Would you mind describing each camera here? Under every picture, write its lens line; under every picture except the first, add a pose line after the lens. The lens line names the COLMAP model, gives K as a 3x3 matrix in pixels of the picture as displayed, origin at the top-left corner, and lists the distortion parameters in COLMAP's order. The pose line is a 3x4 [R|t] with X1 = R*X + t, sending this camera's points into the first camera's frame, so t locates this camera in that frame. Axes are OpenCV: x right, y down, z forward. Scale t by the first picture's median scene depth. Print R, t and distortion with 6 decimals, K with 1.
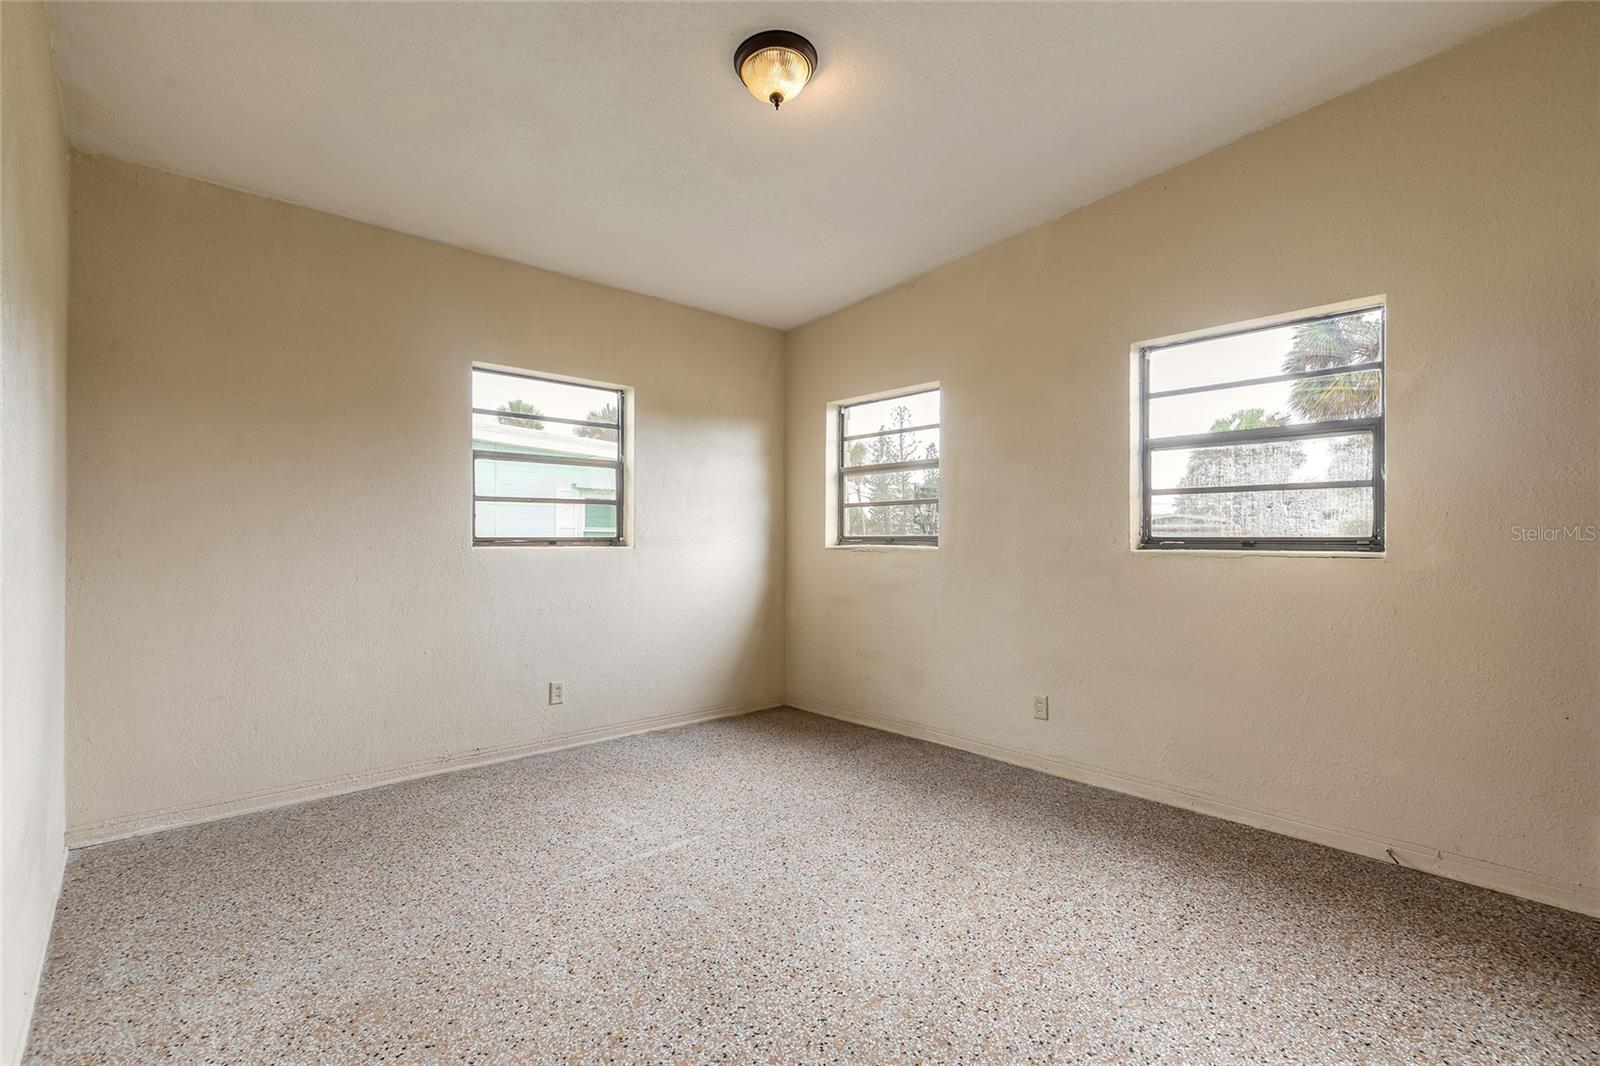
lens RADIAL K [[719.1, 0, 794.8], [0, 719.1, 538.6], [0, 0, 1]] dist [0.007851, -0.001357]
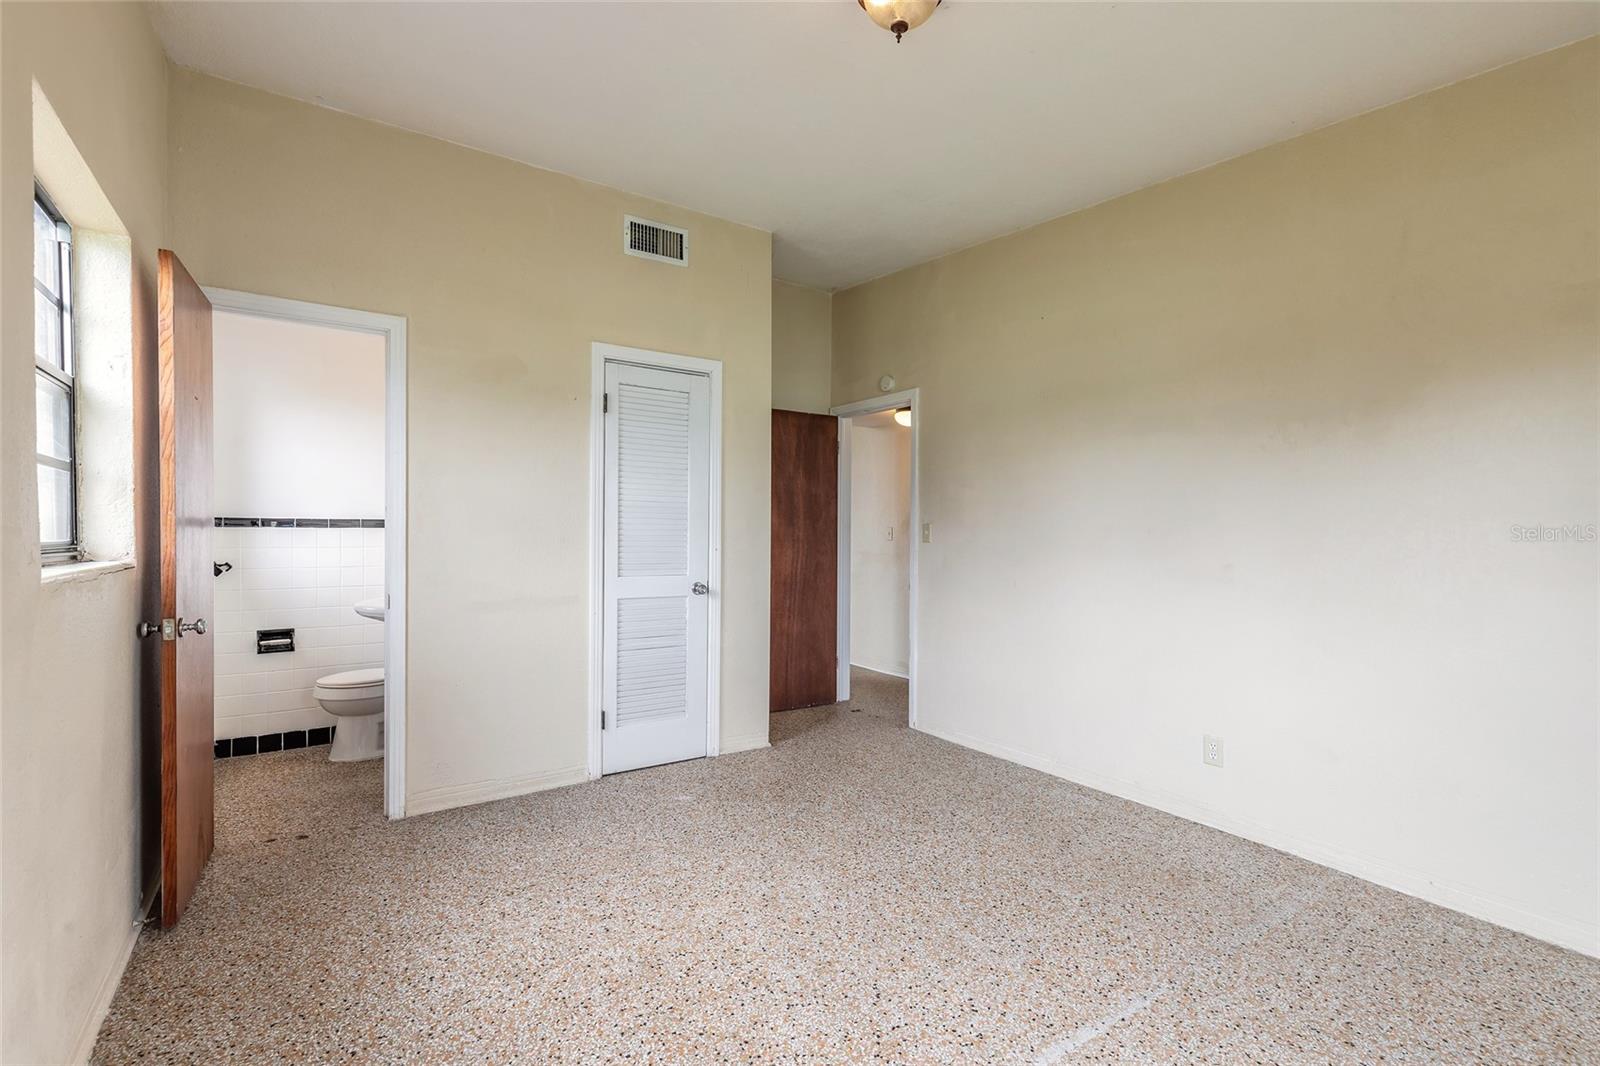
lens RADIAL K [[719.1, 0, 794.8], [0, 719.1, 538.6], [0, 0, 1]] dist [0.007851, -0.001357]
pose [[-0.989425, -0.013115, 0.144449, -0.034976], [-0.012263, 0.999902, 0.006786, -0.021889], [-0.144524, 0.004942, -0.989489, 1.967049]]
